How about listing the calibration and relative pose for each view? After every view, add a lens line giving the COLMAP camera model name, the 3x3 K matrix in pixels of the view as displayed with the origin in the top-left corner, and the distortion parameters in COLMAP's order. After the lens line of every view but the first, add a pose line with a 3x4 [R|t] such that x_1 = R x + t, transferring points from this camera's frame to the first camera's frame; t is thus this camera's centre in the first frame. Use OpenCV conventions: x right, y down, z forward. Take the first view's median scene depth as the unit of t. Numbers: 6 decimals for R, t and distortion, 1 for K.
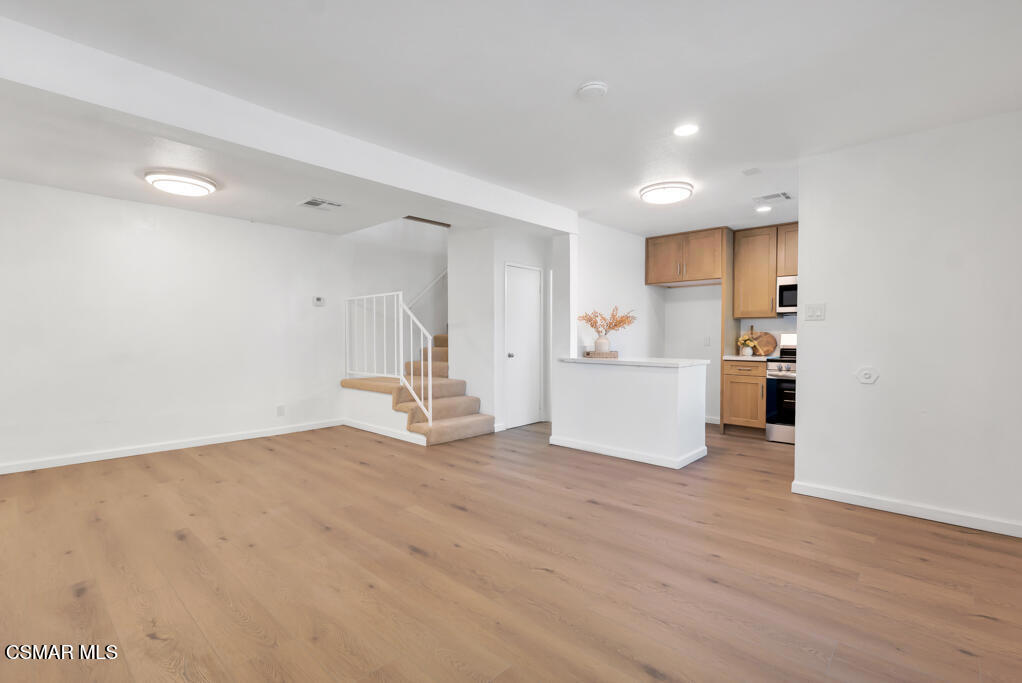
lens RADIAL K [[467.7, 0, 511.0], [0, 467.7, 341.5], [0, 0, 1]] dist [0.013443, -0.000177]
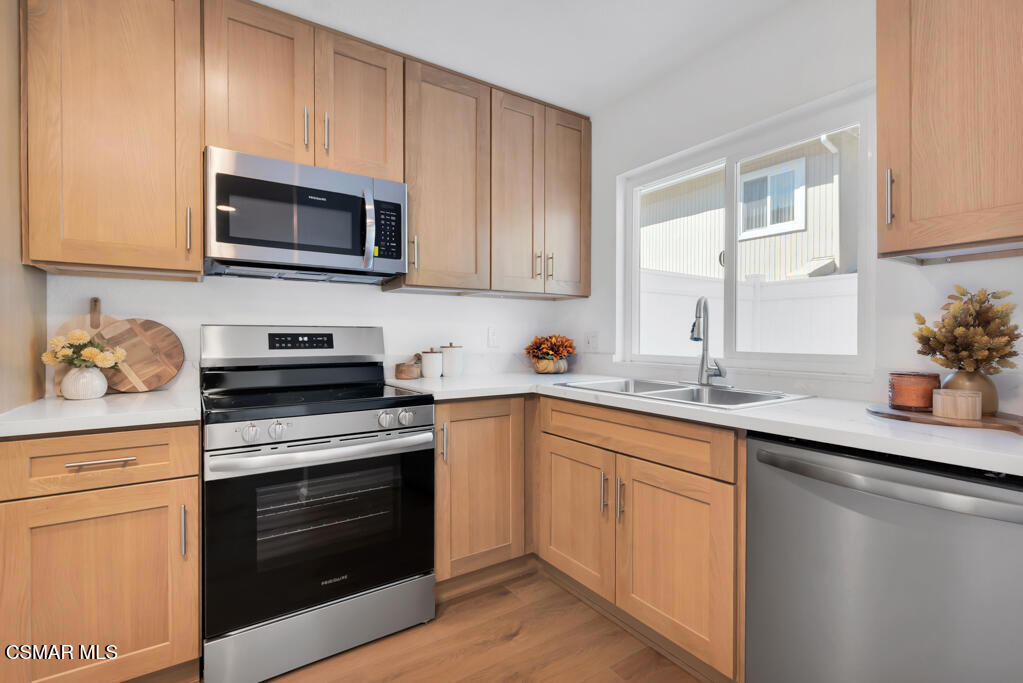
lens RADIAL K [[461.0, 0, 512.8], [0, 461.0, 340.2], [0, 0, 1]] dist [0.002321, 0.000001]
pose [[0.225484, -0.011295, 0.974181, 0.312541], [0.012225, 0.999887, 0.008764, -0.006016], [-0.974170, 0.009933, 0.225596, 0.742016]]
